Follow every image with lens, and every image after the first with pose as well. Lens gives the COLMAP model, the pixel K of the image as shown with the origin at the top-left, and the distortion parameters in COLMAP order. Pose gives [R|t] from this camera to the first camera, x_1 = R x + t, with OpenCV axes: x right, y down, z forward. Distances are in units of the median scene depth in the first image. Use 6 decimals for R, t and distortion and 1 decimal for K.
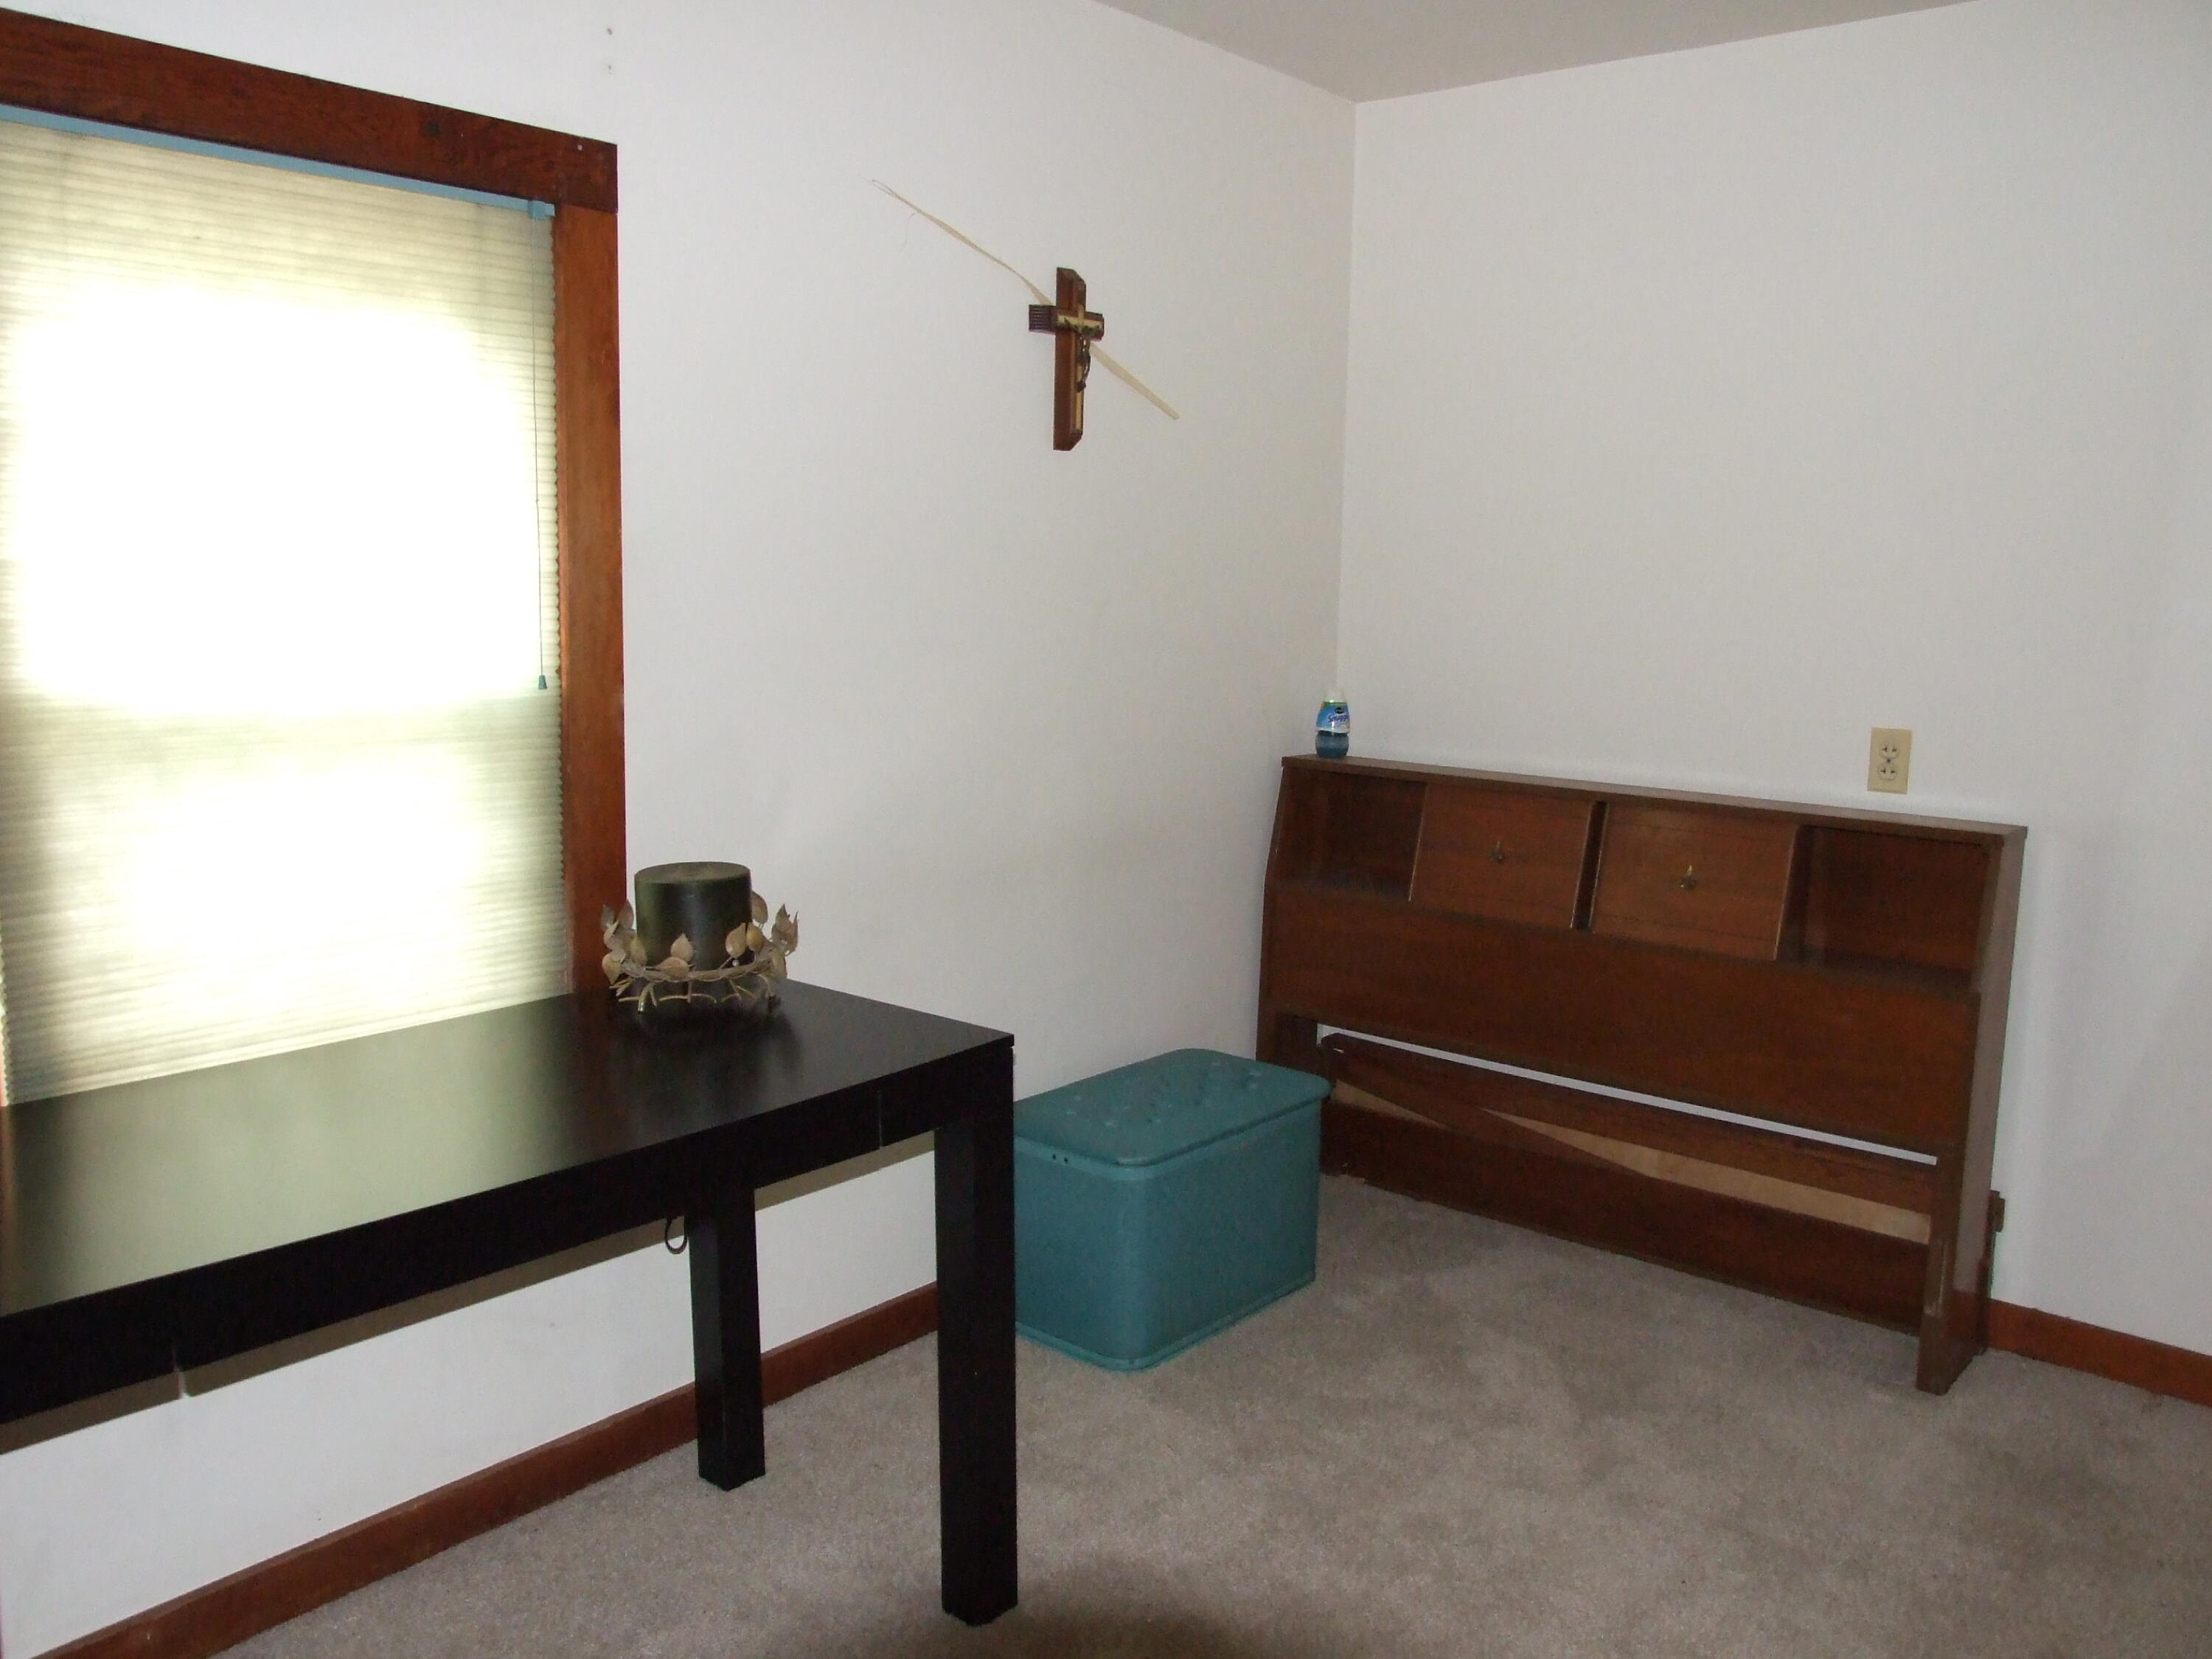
lens RADIAL K [[1784.6, 0, 1112.4], [0, 1784.6, 839.4], [0, 0, 1]] dist [-0.007799, -0.001235]
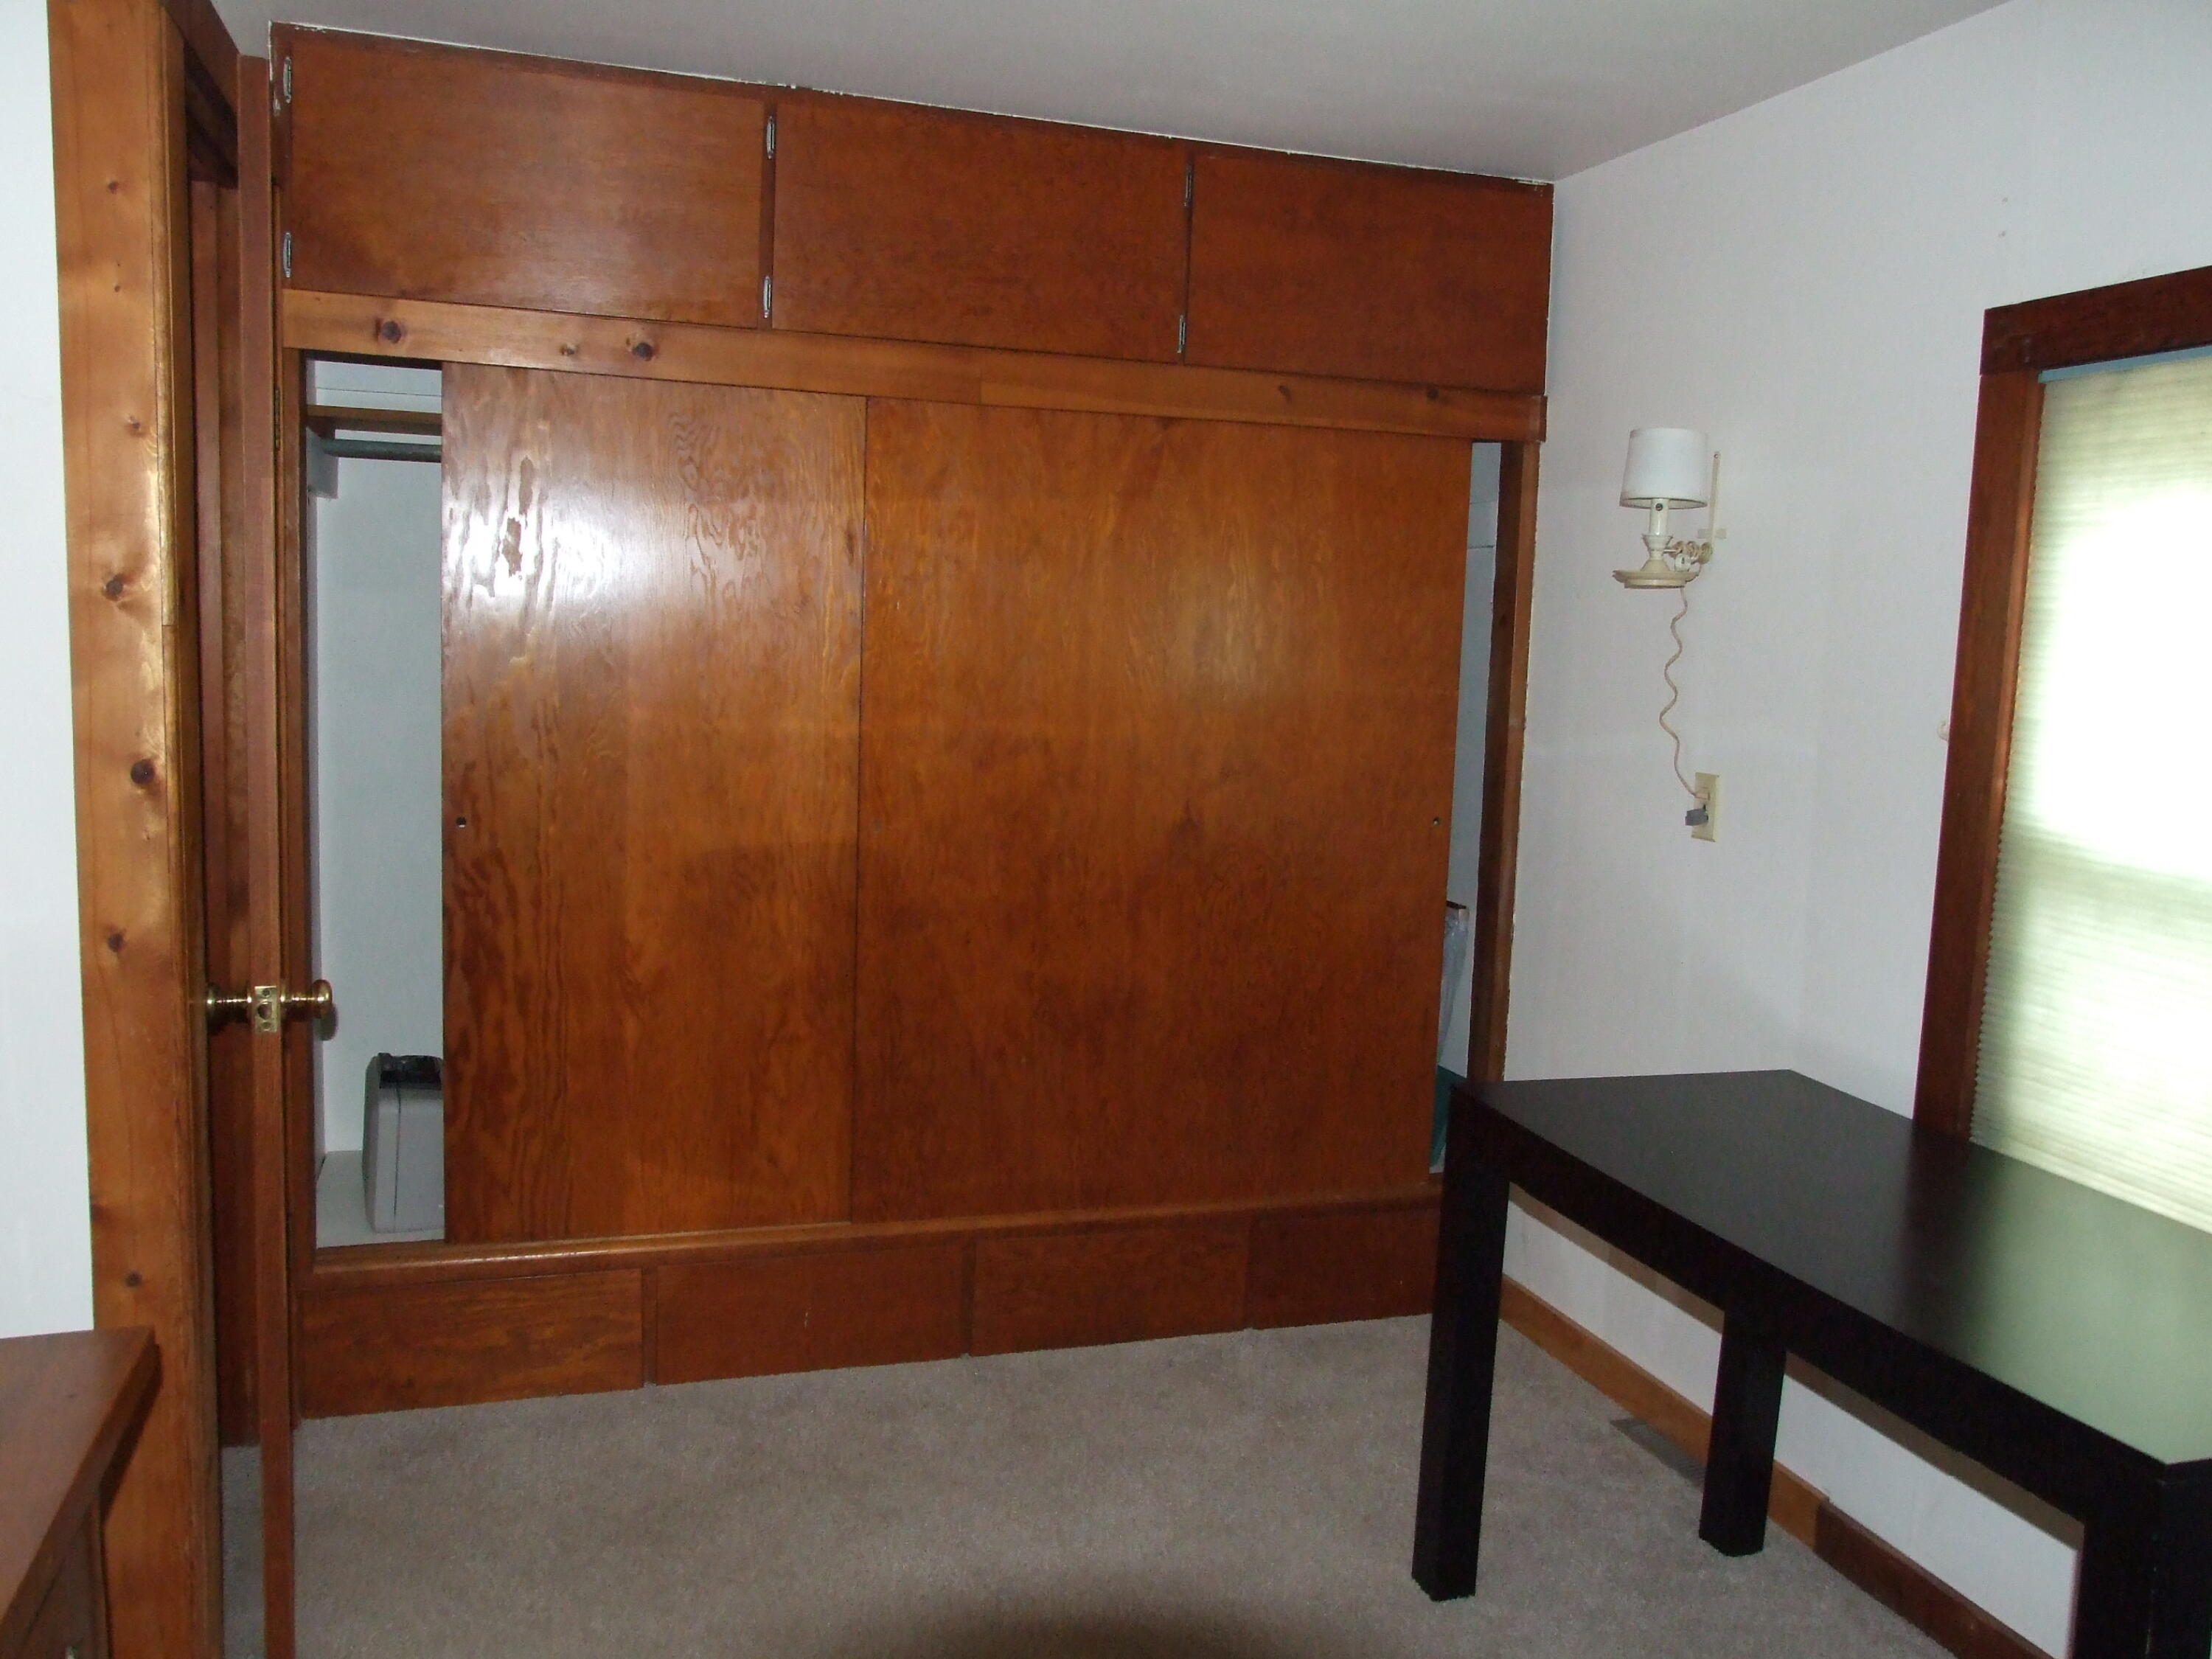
lens RADIAL K [[1784.6, 0, 1110.2], [0, 1784.6, 825.2], [0, 0, 1]] dist [-0.007799, -0.001235]
pose [[-0.535732, 0.059182, -0.842312, 0.785383], [-0.175679, 0.967900, 0.179742, -0.191571], [0.825911, 0.244270, -0.508138, 1.091660]]
